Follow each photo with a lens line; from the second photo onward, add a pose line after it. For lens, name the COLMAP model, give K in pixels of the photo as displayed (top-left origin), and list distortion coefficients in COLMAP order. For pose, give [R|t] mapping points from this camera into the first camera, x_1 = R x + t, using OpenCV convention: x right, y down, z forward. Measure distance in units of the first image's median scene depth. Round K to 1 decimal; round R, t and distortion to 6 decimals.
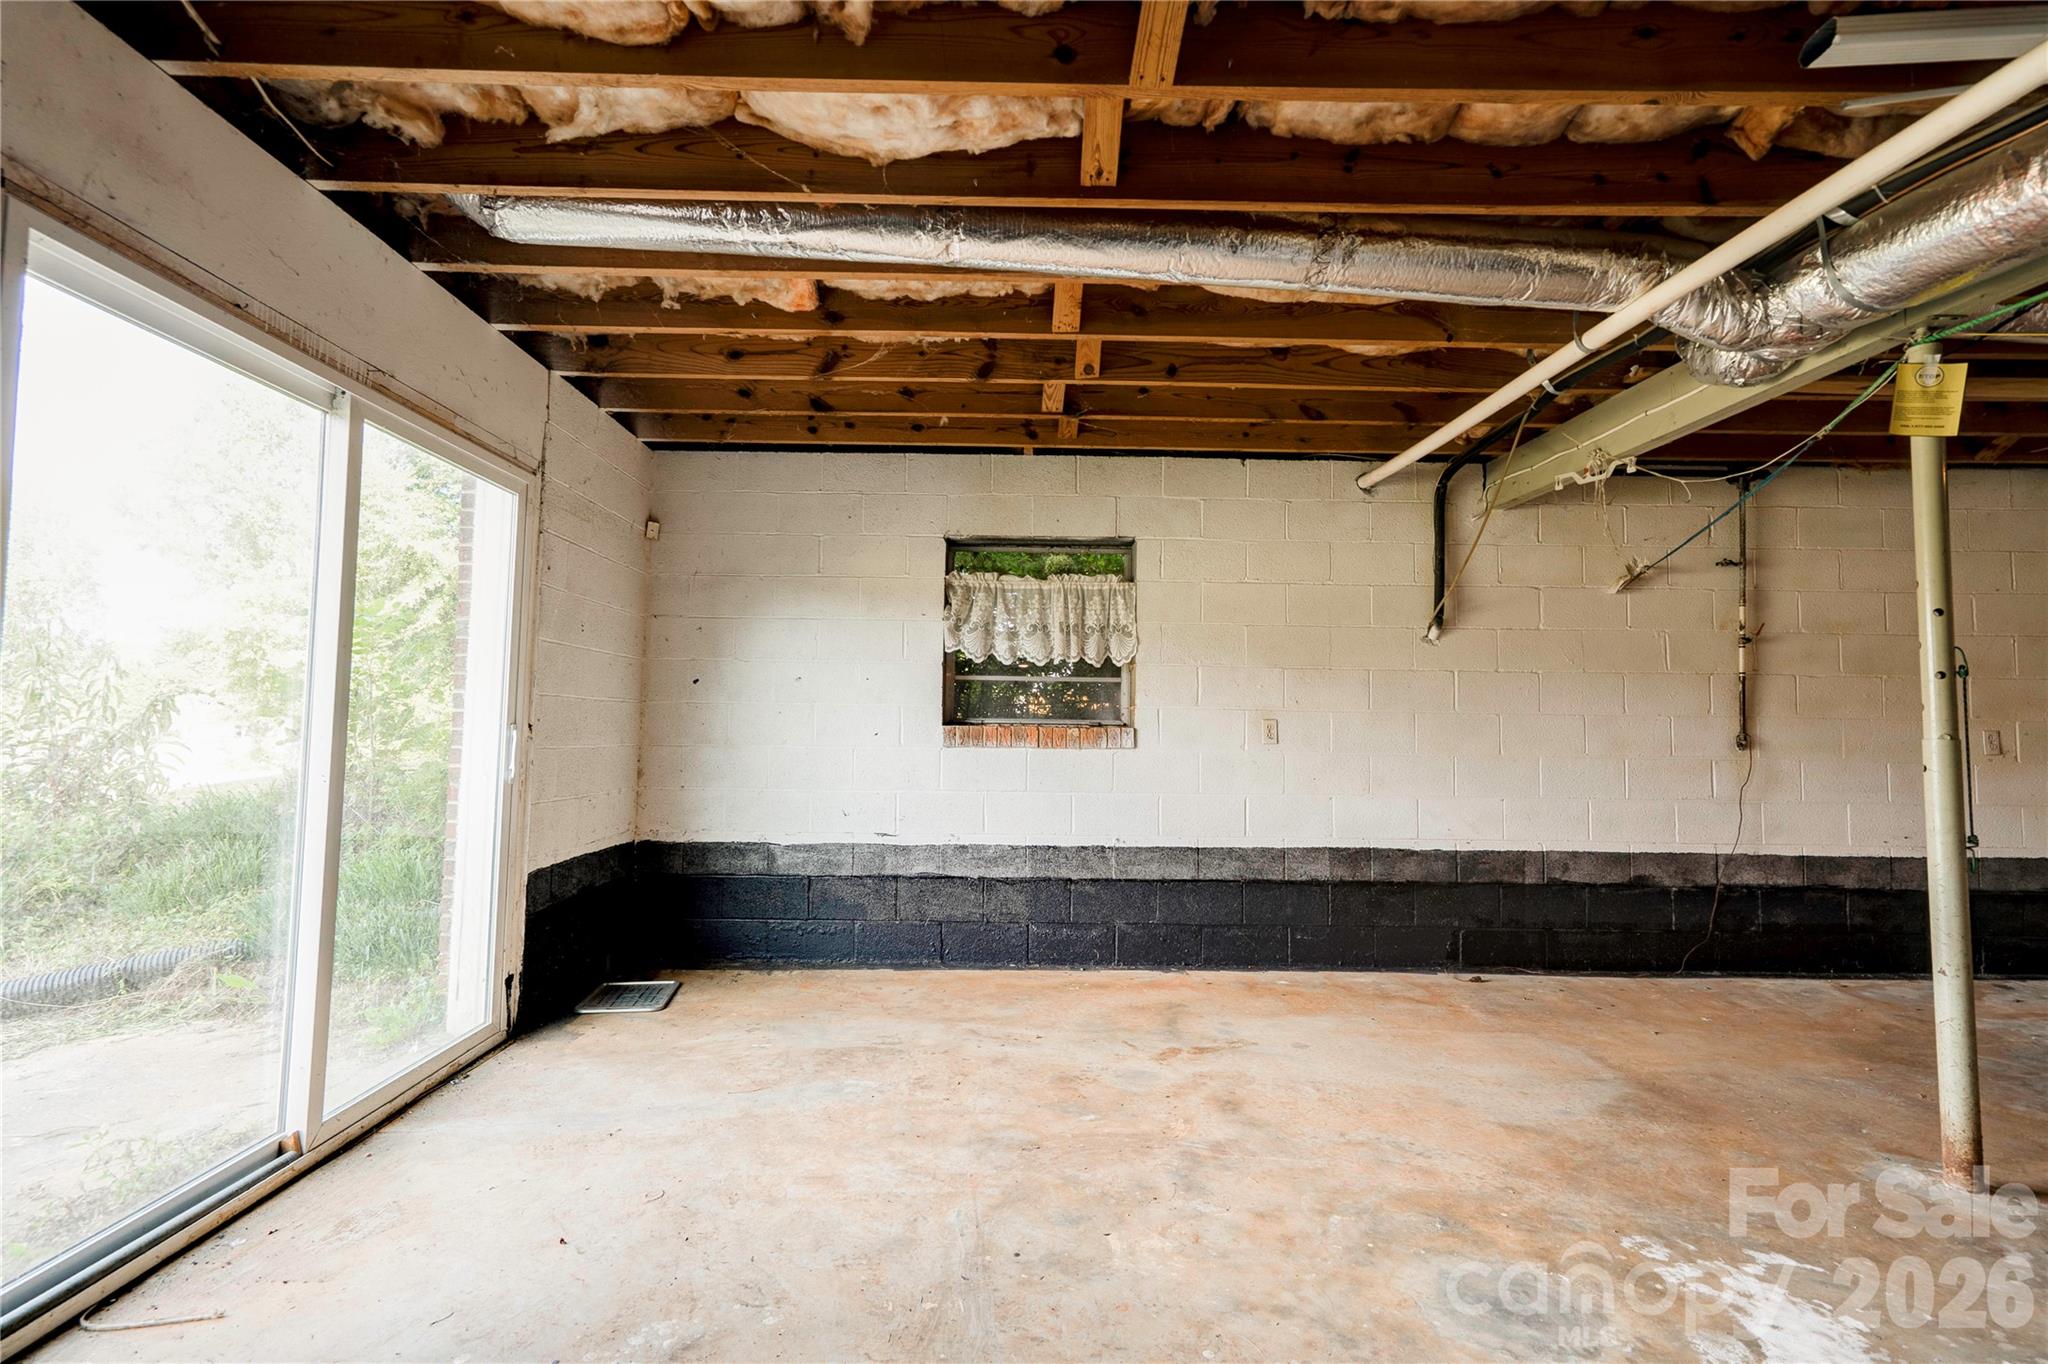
lens RADIAL K [[943.5, 0, 1010.7], [0, 943.5, 674.8], [0, 0, 1]] dist [-0.012940, 0.016008]
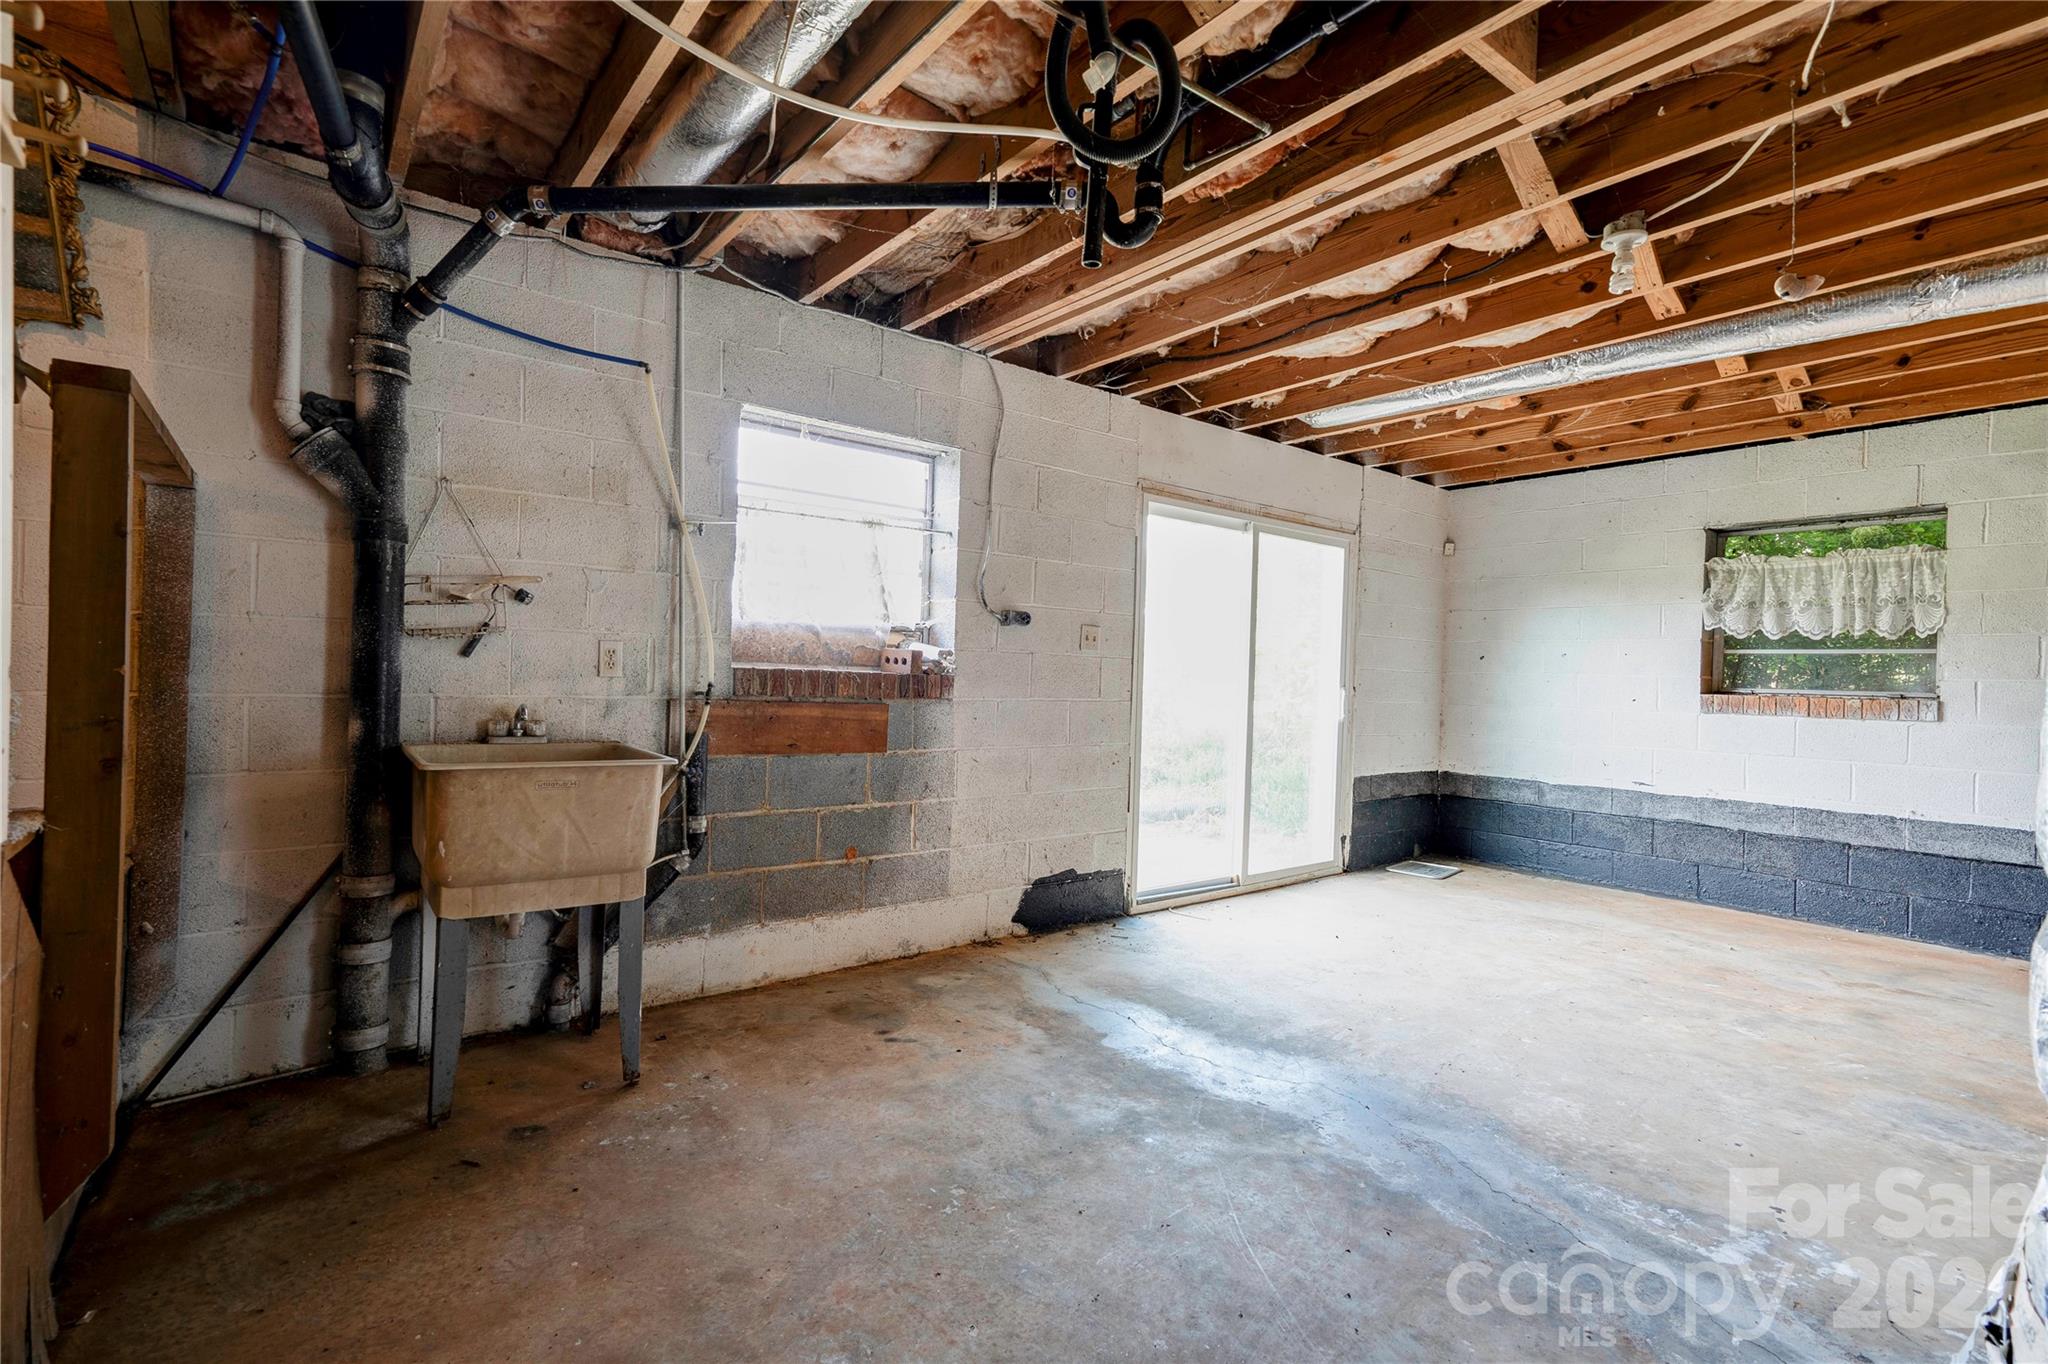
lens RADIAL K [[943.5, 0, 1010.7], [0, 943.5, 674.8], [0, 0, 1]] dist [-0.012940, 0.016008]
pose [[0.609079, 0.004352, -0.793098, 0.328122], [0.023866, 0.999432, 0.023812, -0.017268], [0.792751, -0.033432, 0.608629, -0.364426]]
